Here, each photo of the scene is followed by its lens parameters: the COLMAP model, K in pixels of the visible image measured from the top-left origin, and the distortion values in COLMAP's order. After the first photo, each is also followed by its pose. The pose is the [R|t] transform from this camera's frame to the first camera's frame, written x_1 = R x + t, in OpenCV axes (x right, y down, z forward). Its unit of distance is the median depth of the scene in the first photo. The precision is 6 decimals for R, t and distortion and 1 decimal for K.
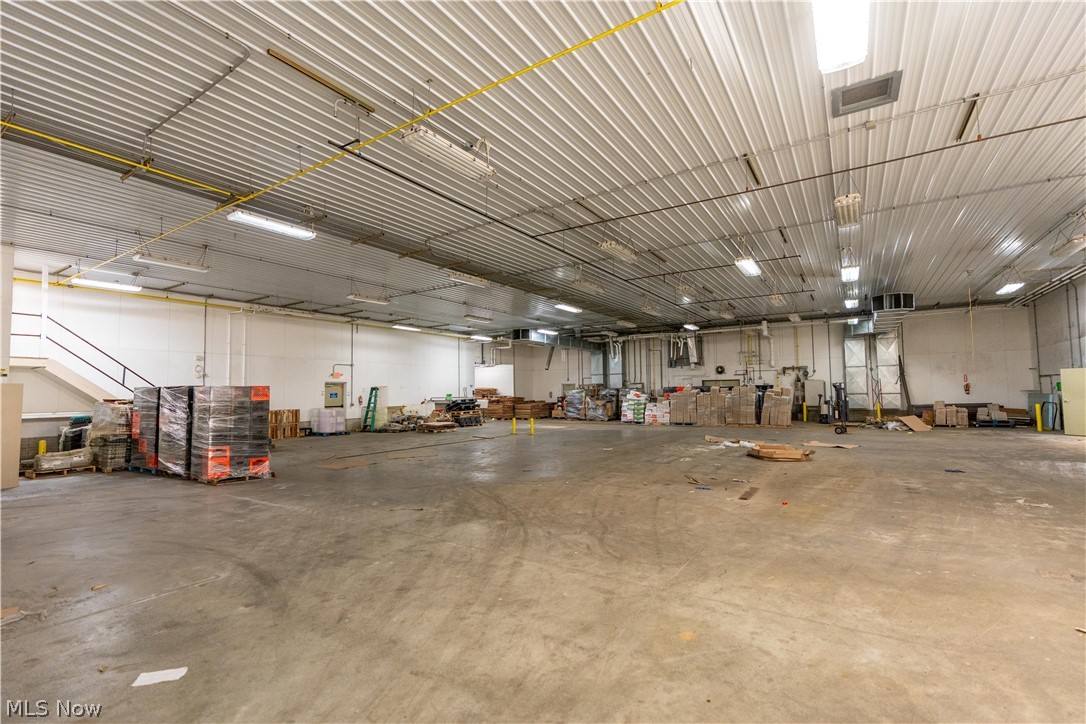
lens RADIAL K [[487.2, 0, 543.2], [0, 487.2, 363.8], [0, 0, 1]] dist [-0.003526, -0.000075]
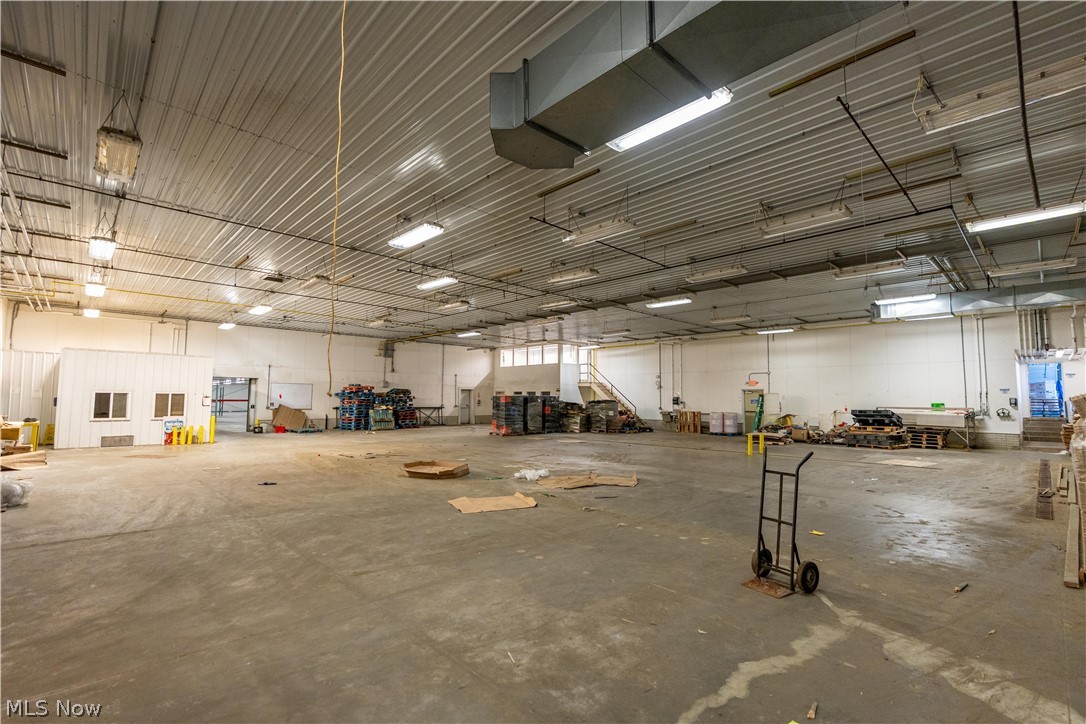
lens RADIAL K [[487.2, 0, 542.6], [0, 487.2, 363.5], [0, 0, 1]] dist [-0.003526, -0.000075]
pose [[-0.248224, -0.059626, -0.966866, 0.776606], [0.051184, 0.995902, -0.074557, 0.037242], [0.967349, -0.067995, -0.244155, 0.825699]]
